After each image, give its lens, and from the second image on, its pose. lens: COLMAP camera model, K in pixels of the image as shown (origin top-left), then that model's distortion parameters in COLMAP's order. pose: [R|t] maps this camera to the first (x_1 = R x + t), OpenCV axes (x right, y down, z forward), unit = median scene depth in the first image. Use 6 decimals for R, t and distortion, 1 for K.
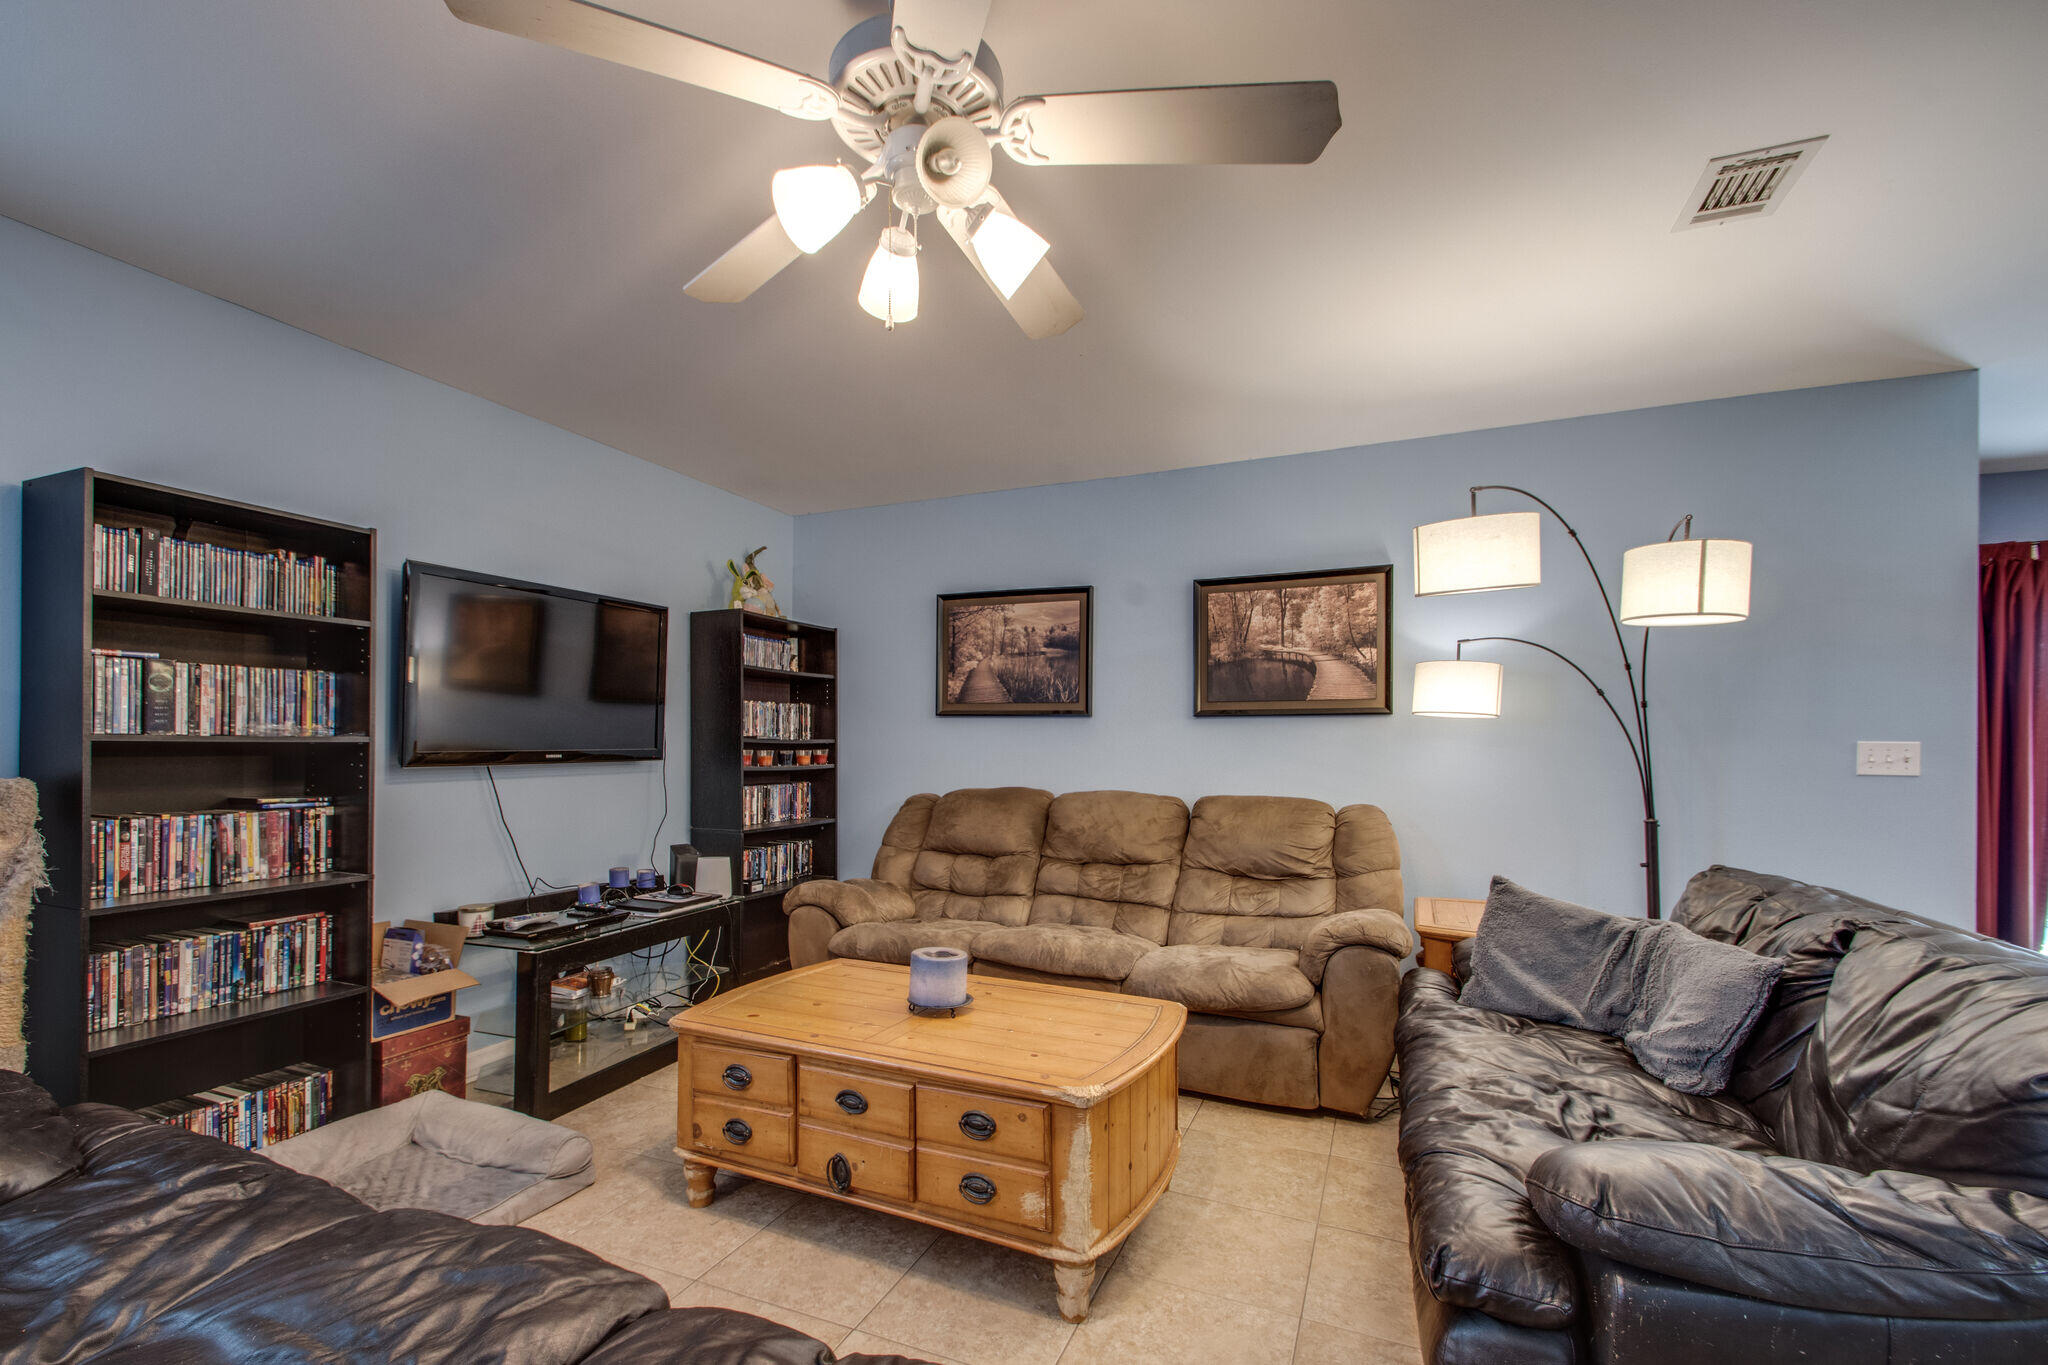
lens RADIAL K [[870.3, 0, 1004.7], [0, 870.3, 745.9], [0, 0, 1]] dist [0.003026, -0.007593]
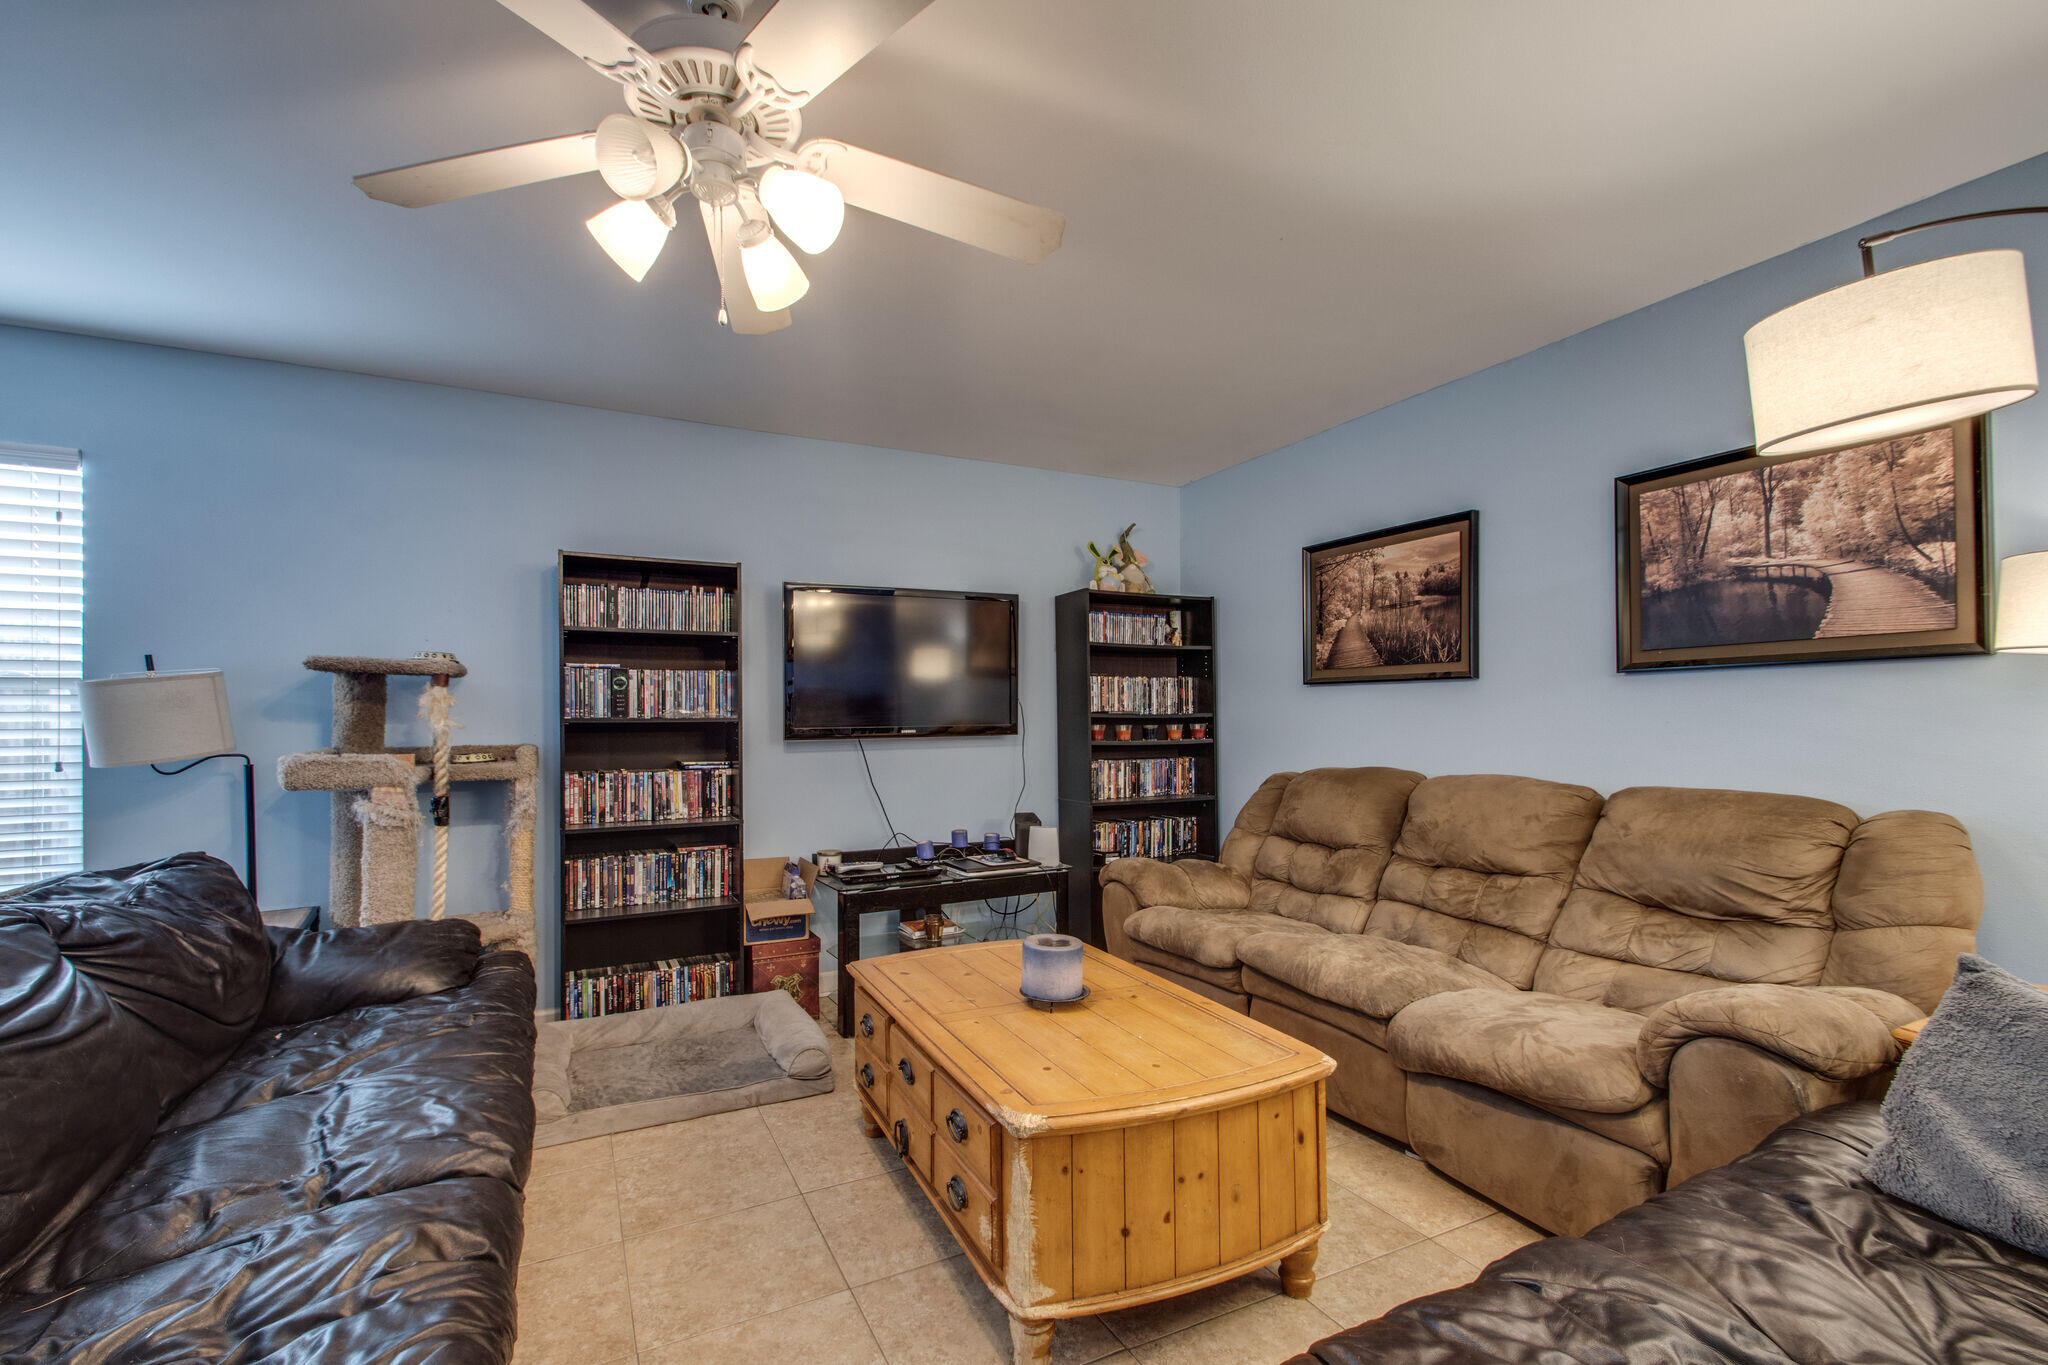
lens RADIAL K [[870.3, 0, 1022.3], [0, 870.3, 717.3], [0, 0, 1]] dist [0.003026, -0.007593]
pose [[0.769302, -0.012488, -0.638764, 0.329815], [0.010392, 0.999921, -0.007033, 0.002340], [0.638801, -0.001227, 0.769371, 0.171113]]
